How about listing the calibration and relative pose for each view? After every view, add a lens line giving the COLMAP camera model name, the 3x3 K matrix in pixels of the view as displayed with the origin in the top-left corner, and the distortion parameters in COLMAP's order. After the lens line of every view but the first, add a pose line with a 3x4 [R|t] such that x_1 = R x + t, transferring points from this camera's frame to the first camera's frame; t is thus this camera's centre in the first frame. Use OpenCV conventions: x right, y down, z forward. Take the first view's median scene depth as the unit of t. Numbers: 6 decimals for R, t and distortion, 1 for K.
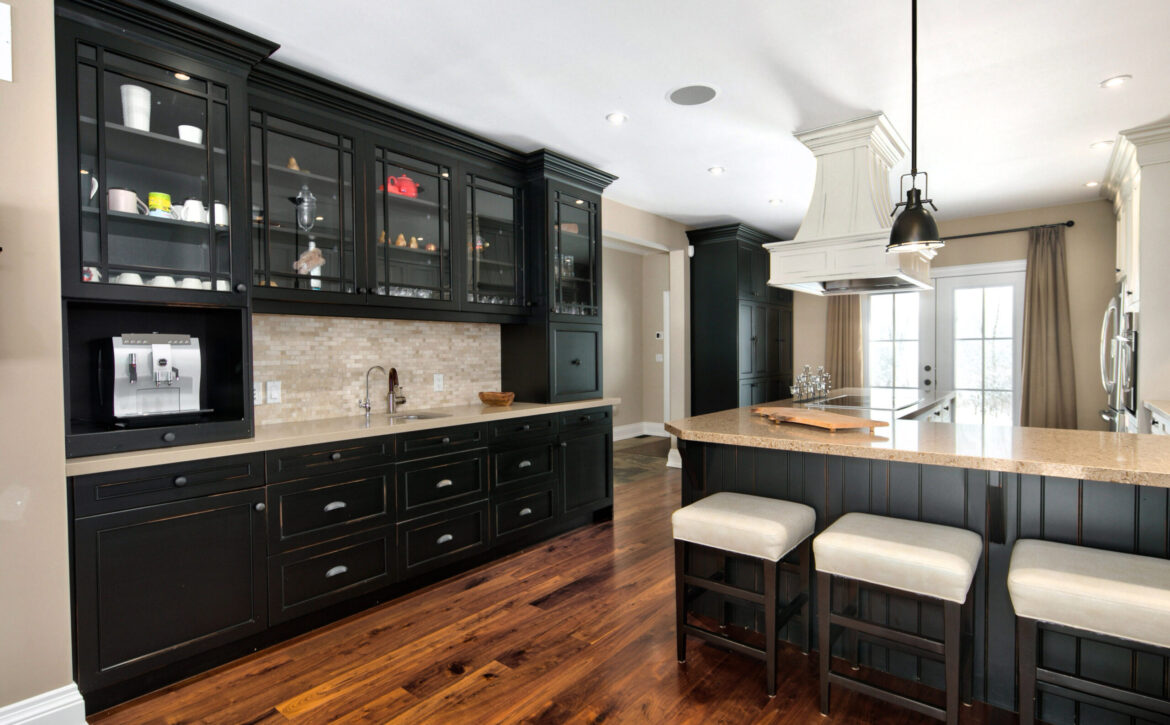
lens RADIAL K [[573.5, 0, 585.0], [0, 573.5, 362.5], [0, 0, 1]] dist [0.000280, -0.000439]
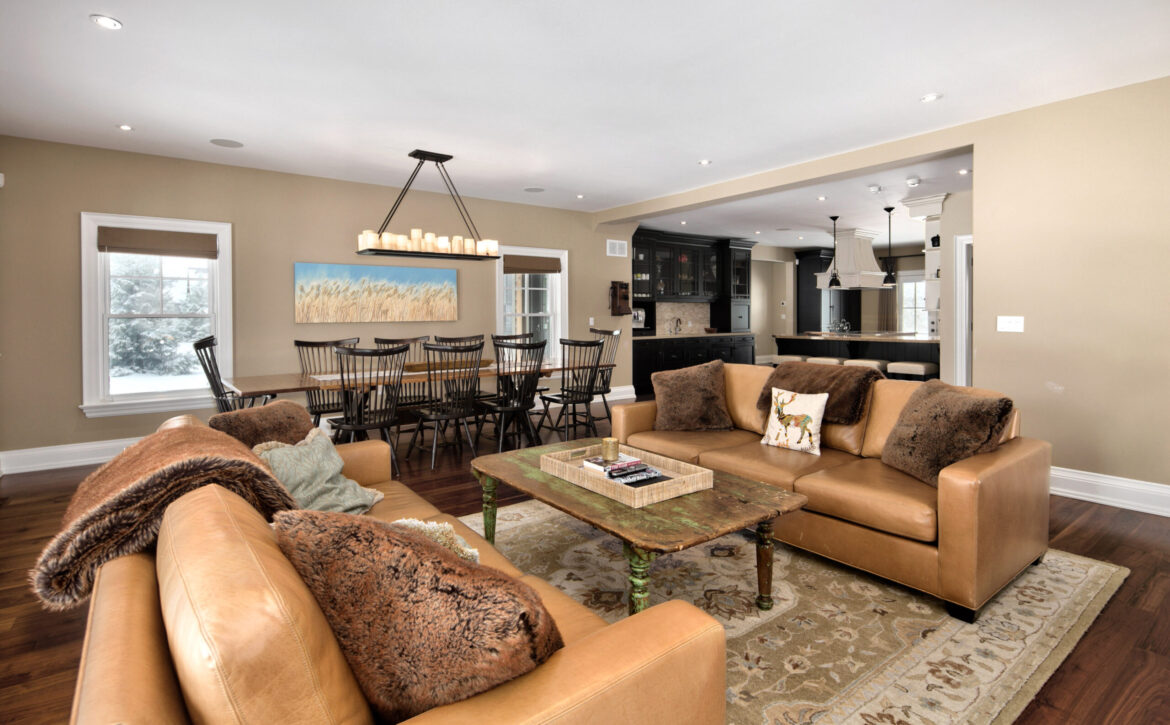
lens RADIAL K [[568.8, 0, 585.1], [0, 568.8, 315.0], [0, 0, 1]] dist [-0.000051, -0.000732]
pose [[0.971815, 0.005166, -0.235686, -0.093892], [-0.008246, 0.999893, -0.012087, 0.026786], [0.235599, 0.013690, 0.971754, -1.675791]]
